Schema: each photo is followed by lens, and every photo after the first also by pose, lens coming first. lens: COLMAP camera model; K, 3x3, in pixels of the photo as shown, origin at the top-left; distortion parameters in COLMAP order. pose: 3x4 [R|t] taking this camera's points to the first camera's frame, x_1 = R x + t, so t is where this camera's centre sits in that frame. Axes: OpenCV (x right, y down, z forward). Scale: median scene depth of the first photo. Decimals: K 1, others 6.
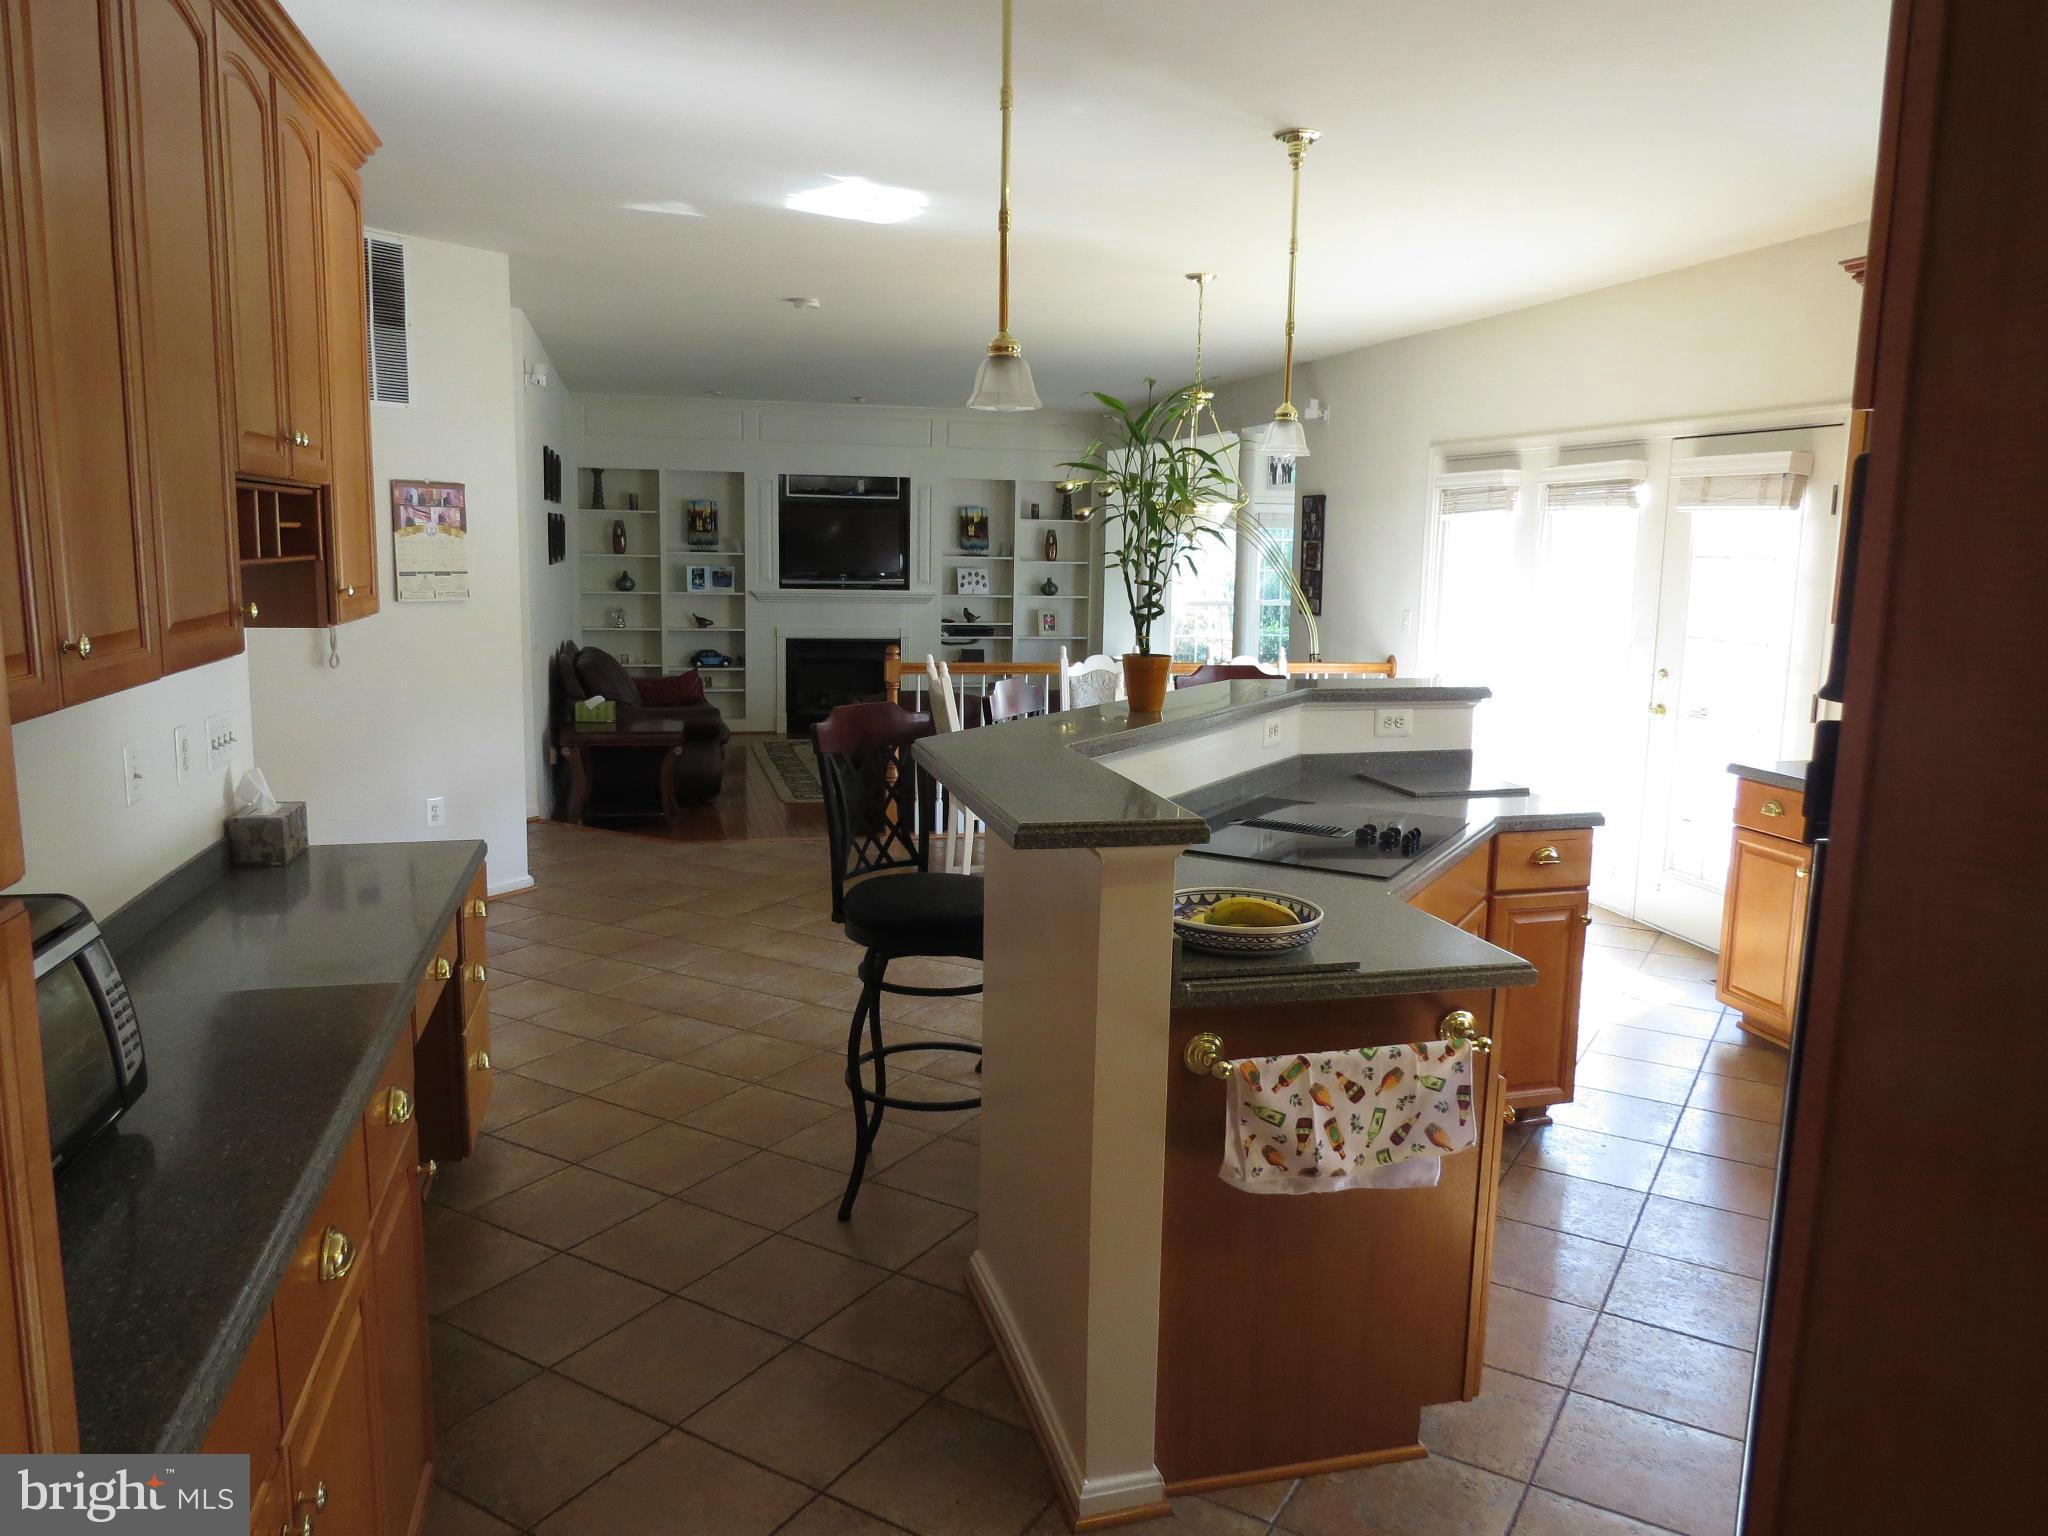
lens RADIAL K [[1463.9, 0, 1024.7], [0, 1463.9, 759.6], [0, 0, 1]] dist [-0.034888, 0.017361]
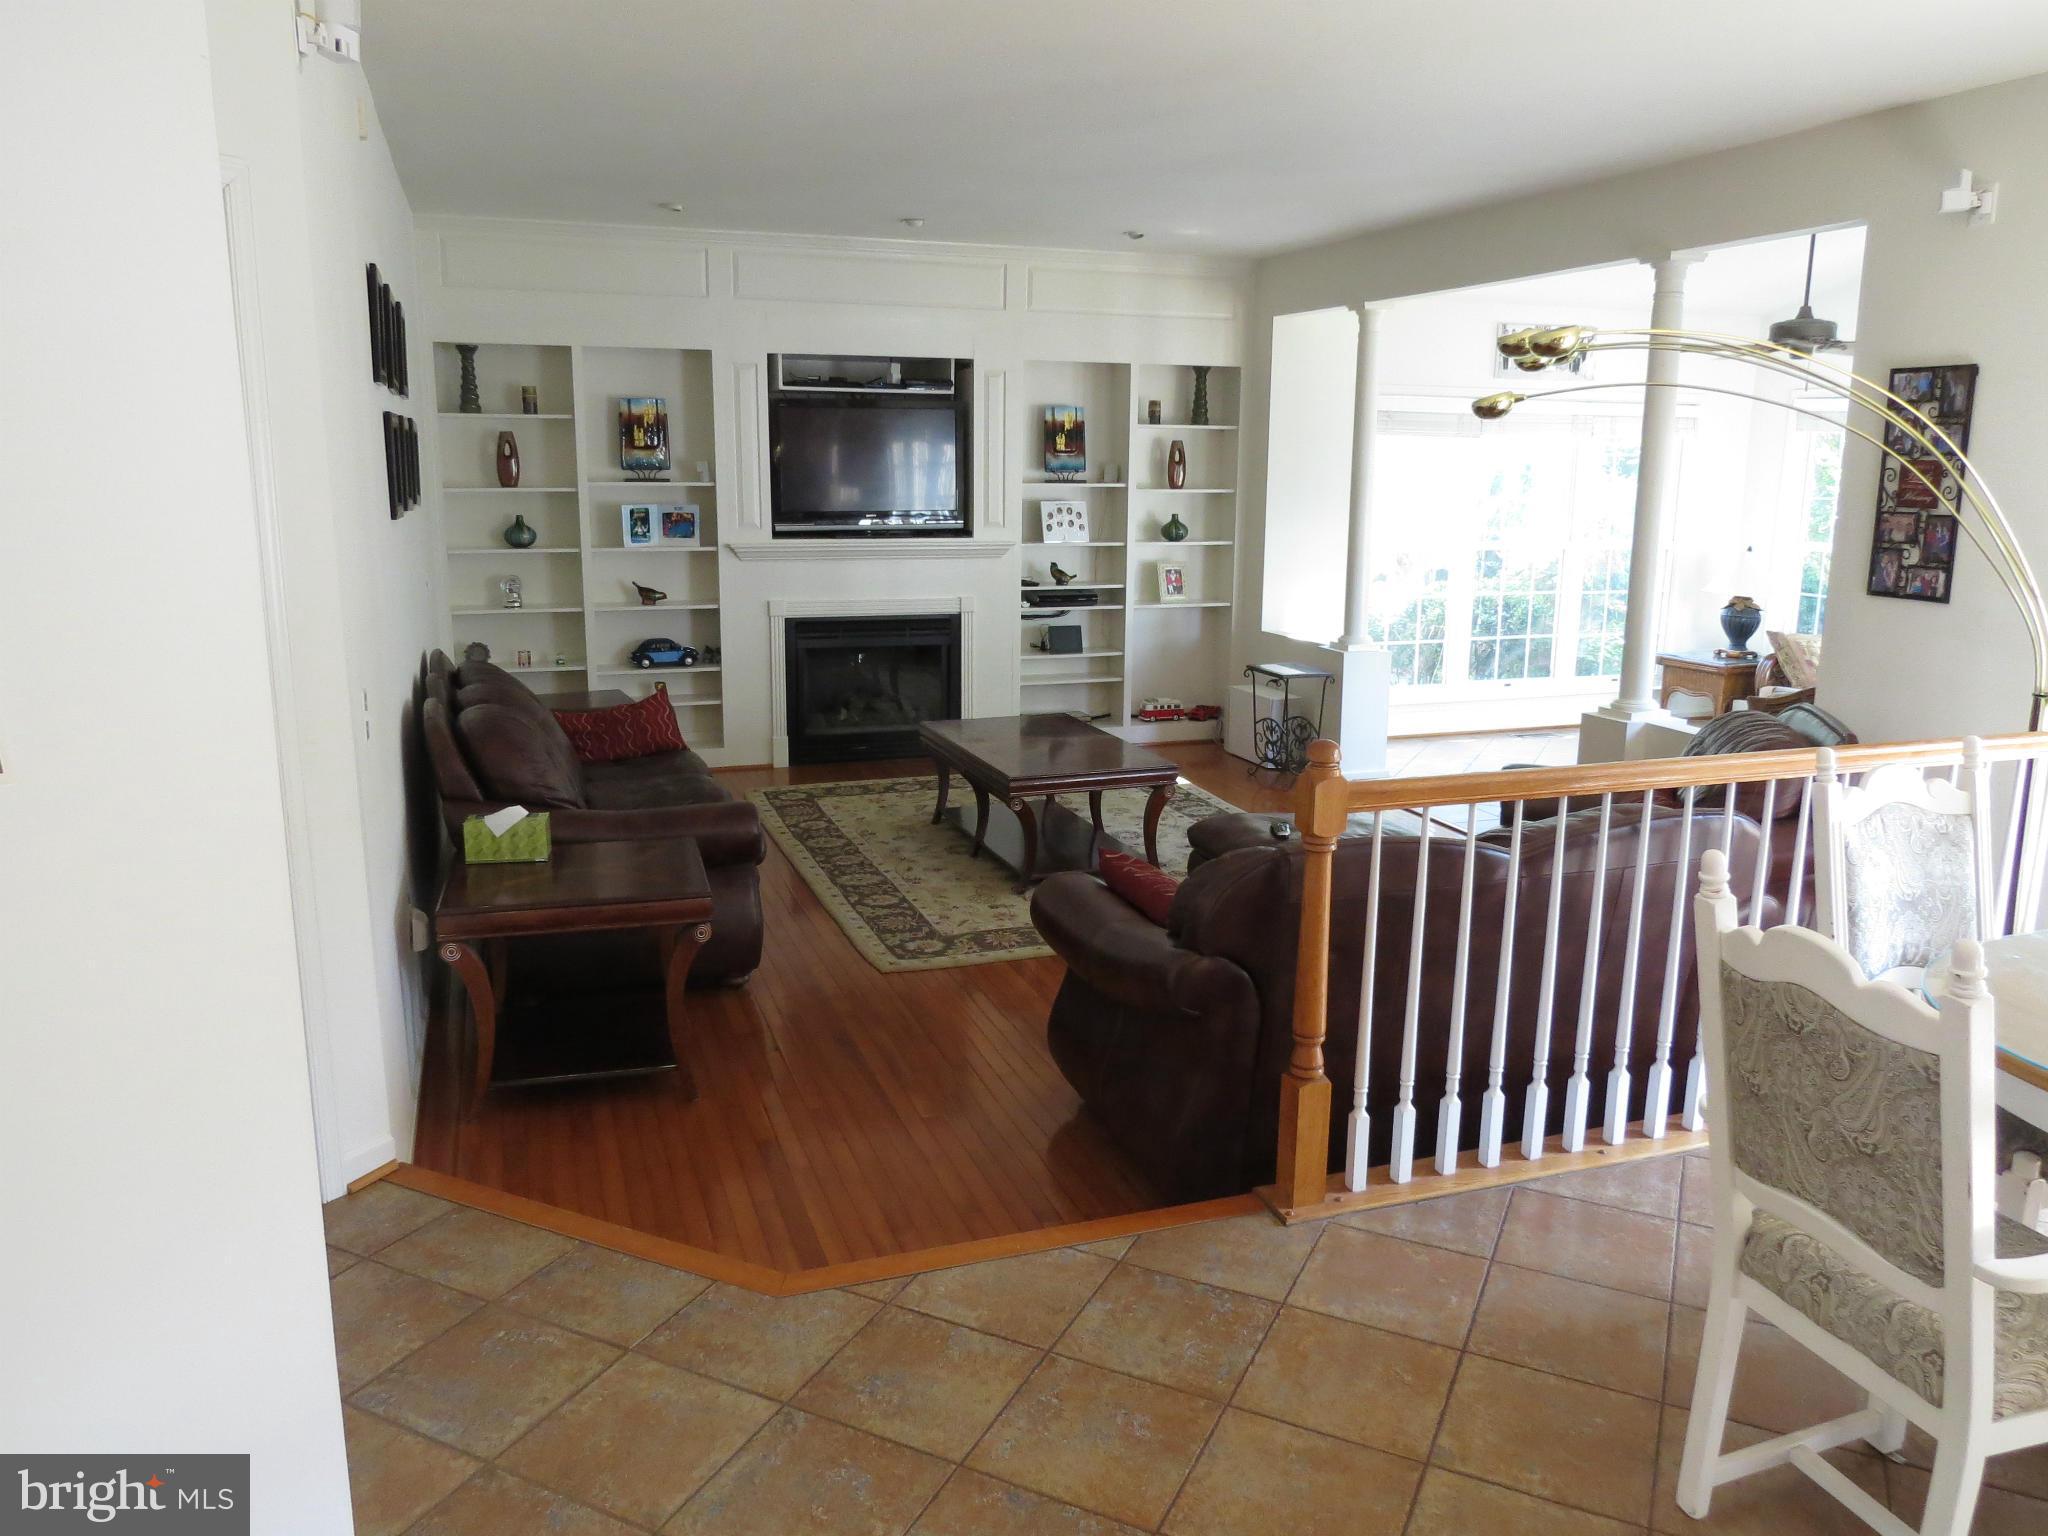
lens RADIAL K [[1463.9, 0, 1024.1], [0, 1463.9, 773.1], [0, 0, 1]] dist [-0.034888, 0.017361]
pose [[0.995881, -0.028871, 0.085953, -0.116514], [0.023138, 0.997487, 0.066970, -0.056101], [-0.087671, -0.064705, 0.994046, 0.359984]]
